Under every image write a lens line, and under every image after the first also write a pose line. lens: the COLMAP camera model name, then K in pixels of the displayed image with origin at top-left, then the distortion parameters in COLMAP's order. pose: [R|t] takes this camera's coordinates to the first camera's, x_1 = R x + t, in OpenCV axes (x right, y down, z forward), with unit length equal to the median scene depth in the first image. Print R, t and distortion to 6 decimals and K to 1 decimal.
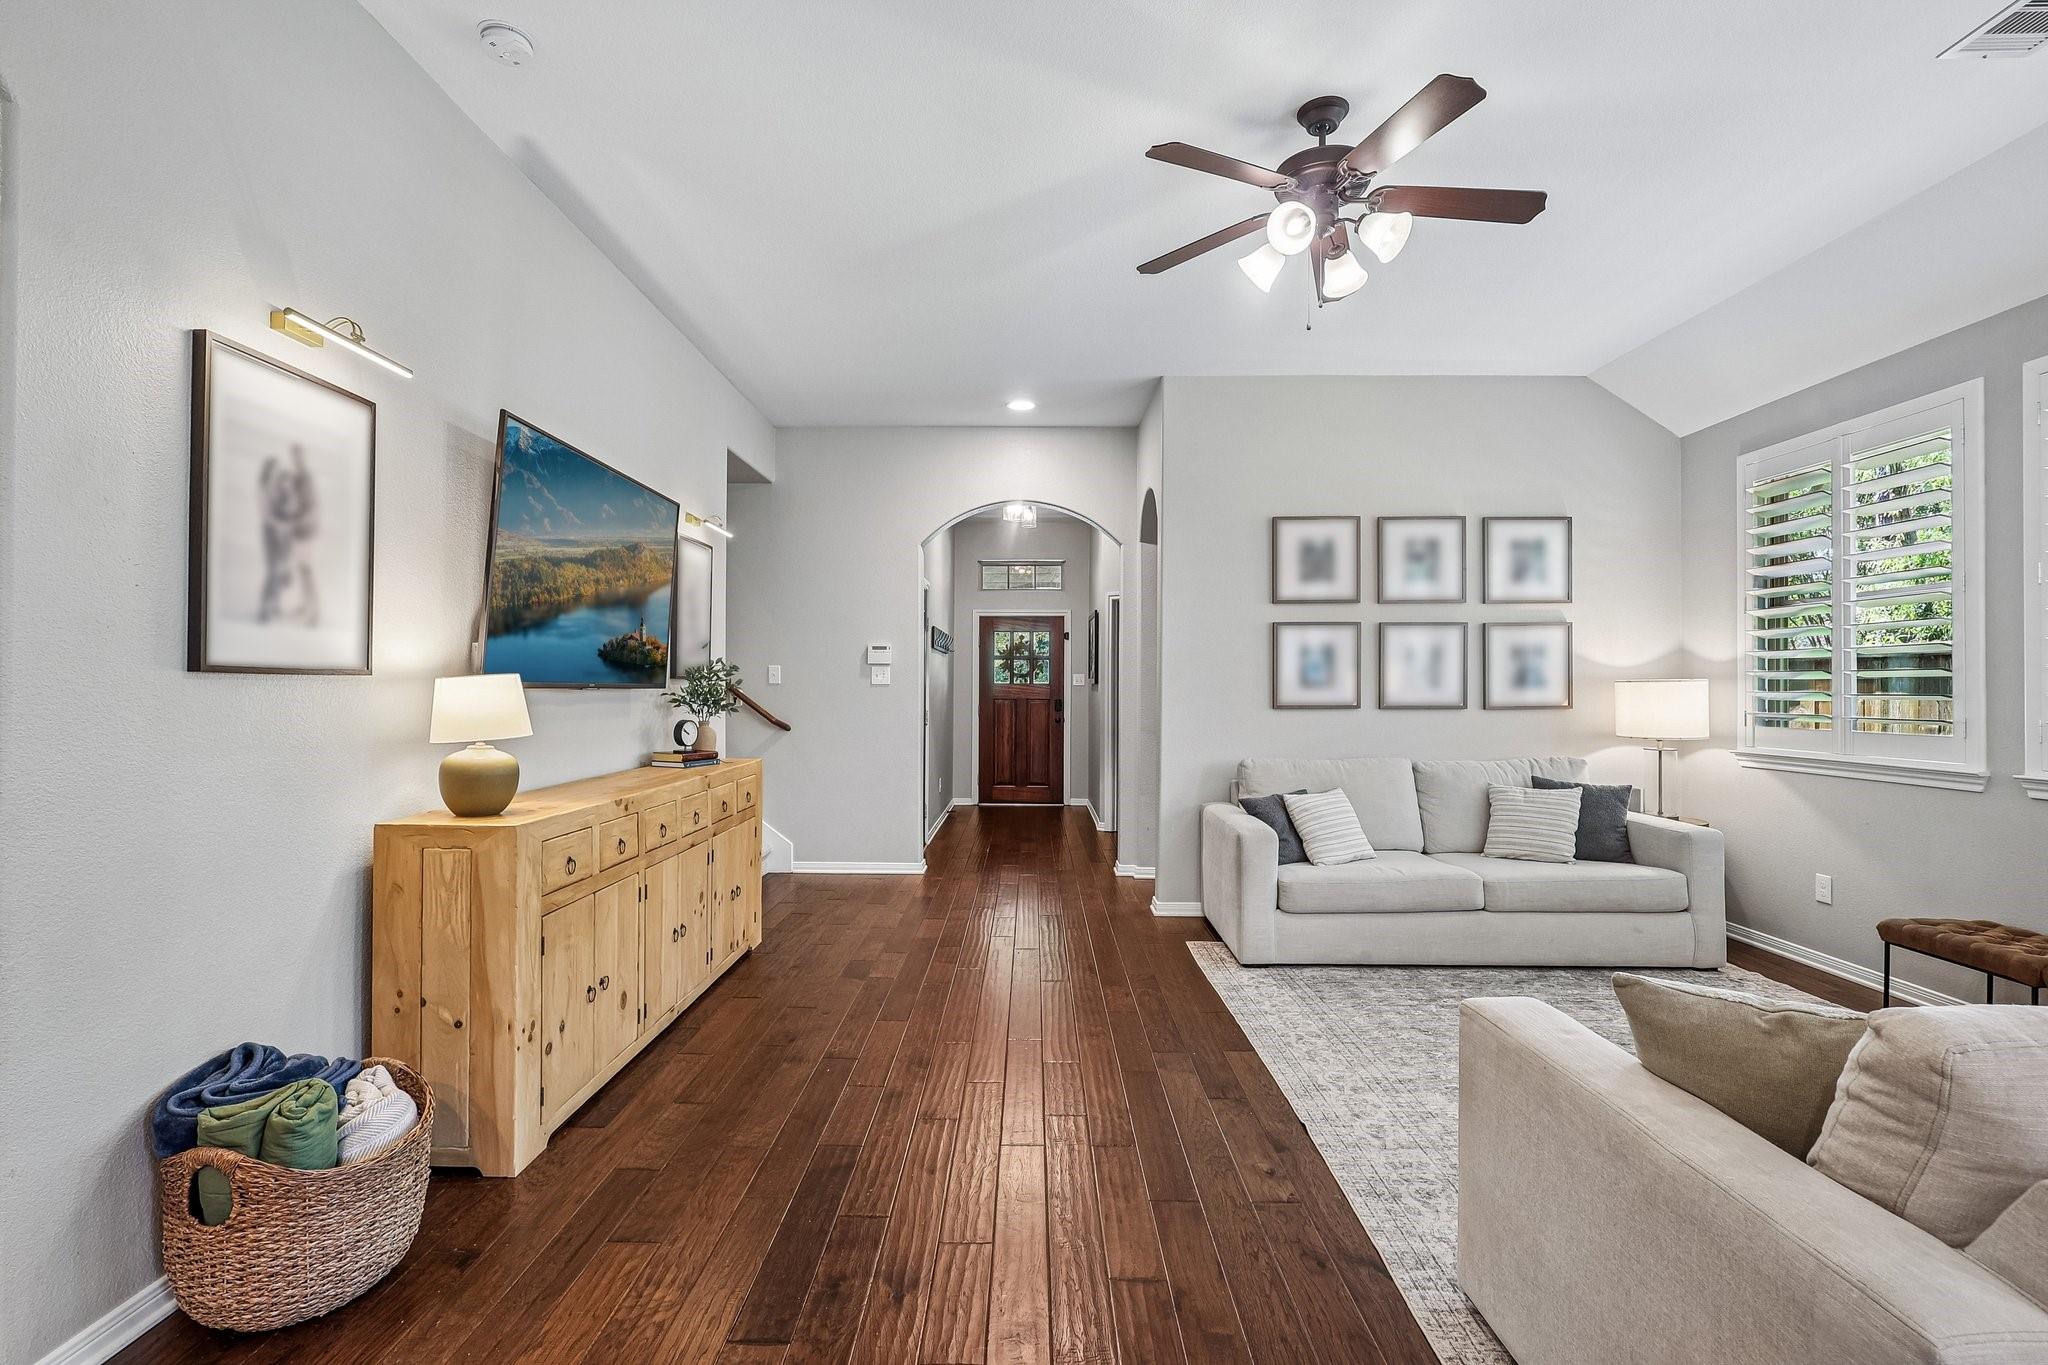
lens RADIAL K [[937.8, 0, 1024.4], [0, 937.8, 671.0], [0, 0, 1]] dist [-0.000301, -0.000163]
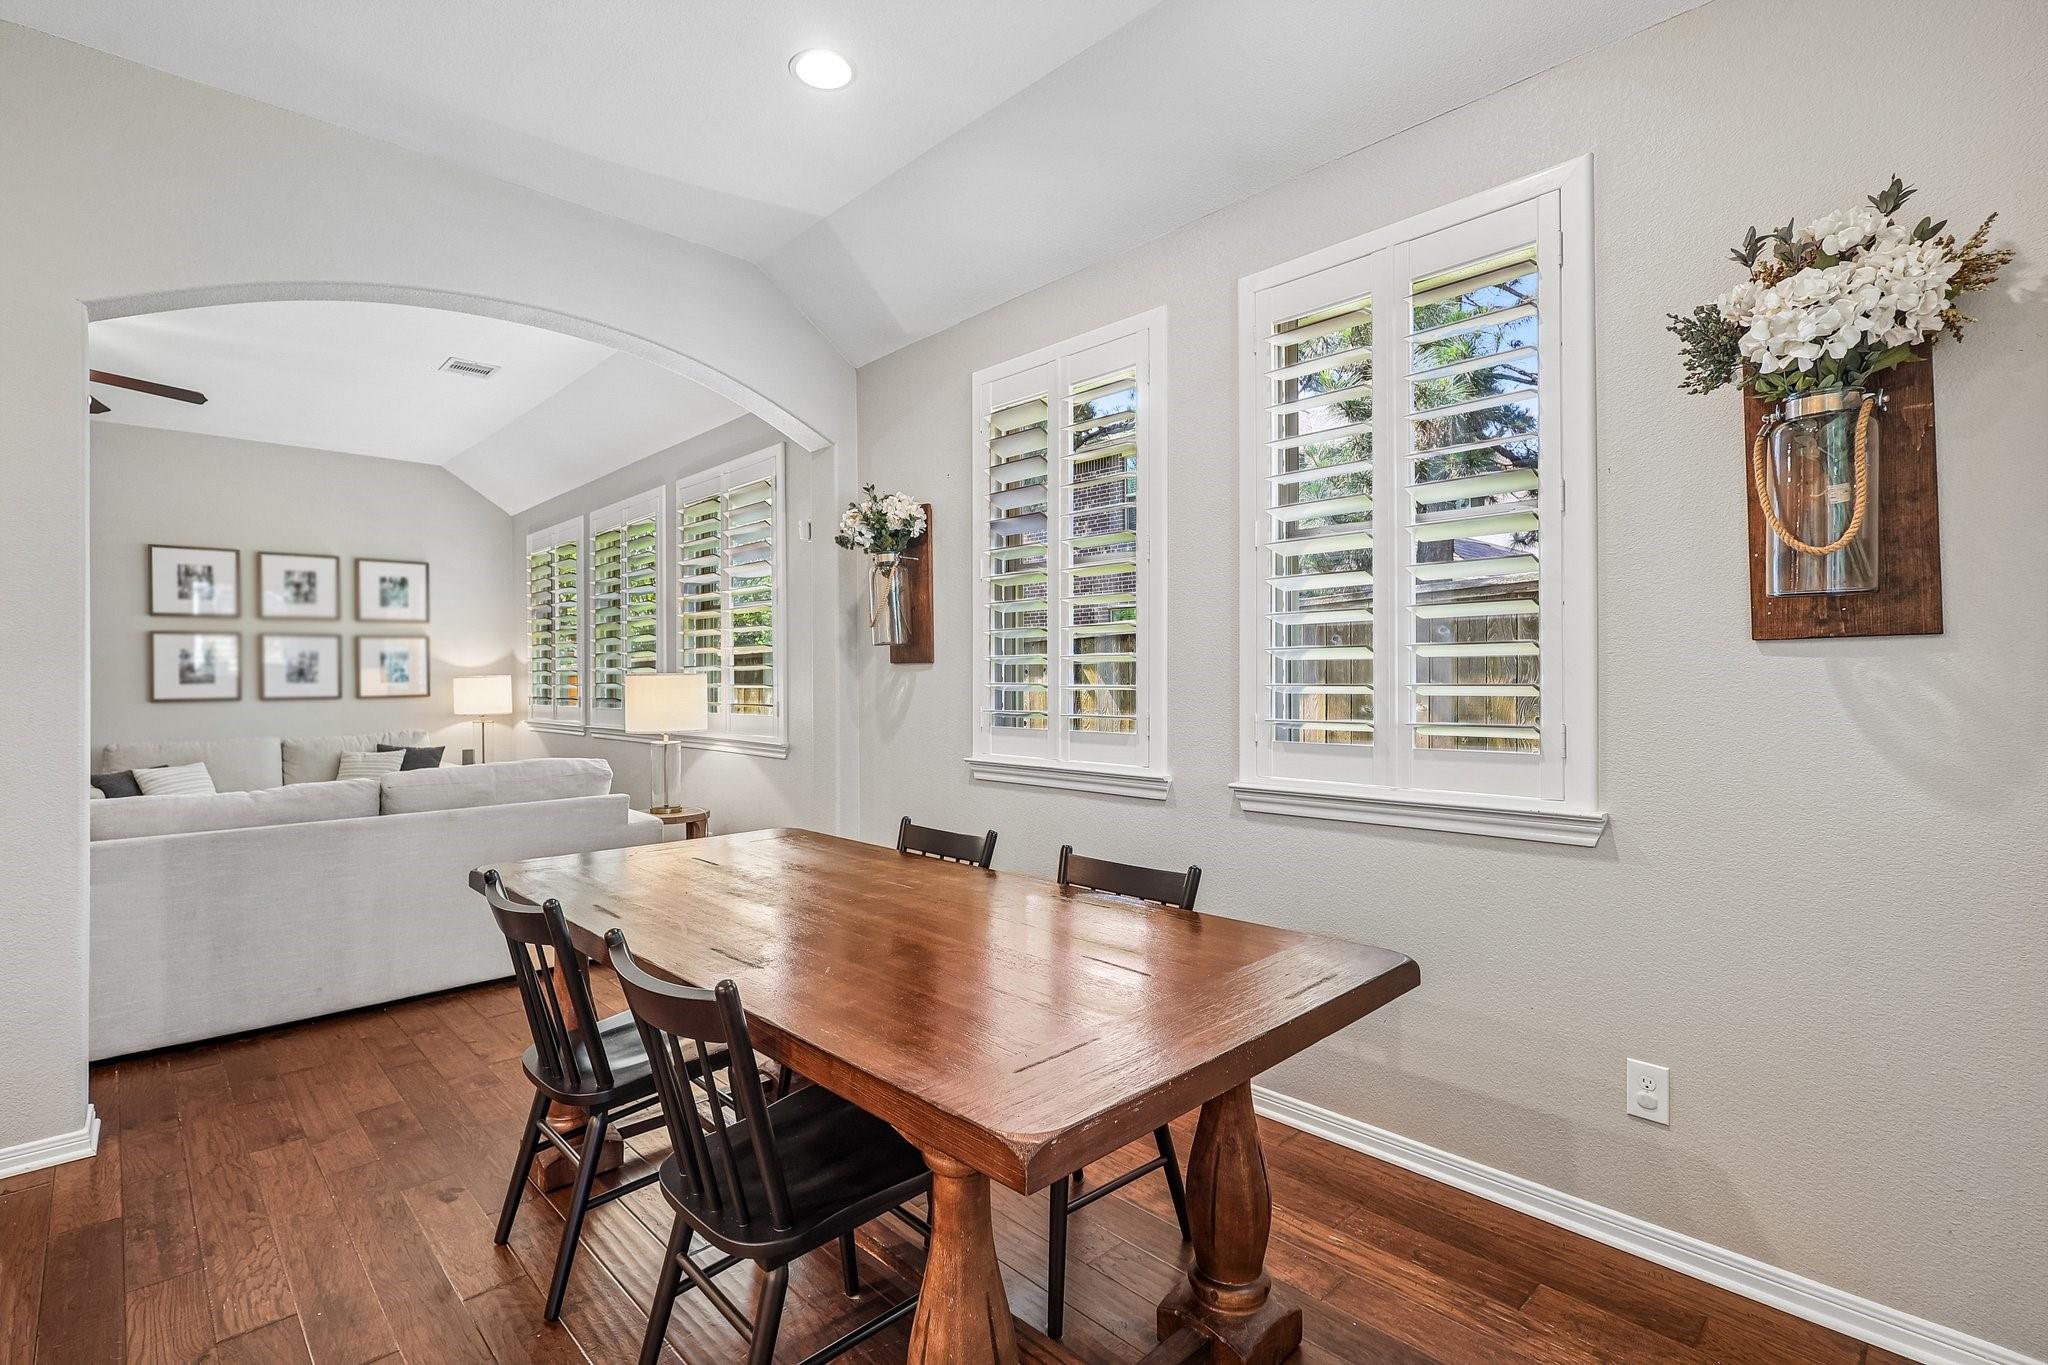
lens RADIAL K [[952.3, 0, 1020.3], [0, 952.3, 678.7], [0, 0, 1]] dist [-0.000657, 0.000438]
pose [[0.714775, -0.008832, 0.699299, 0.217212], [-0.002967, 0.999873, 0.015662, -0.013104], [-0.699348, -0.013270, 0.714658, -0.684914]]
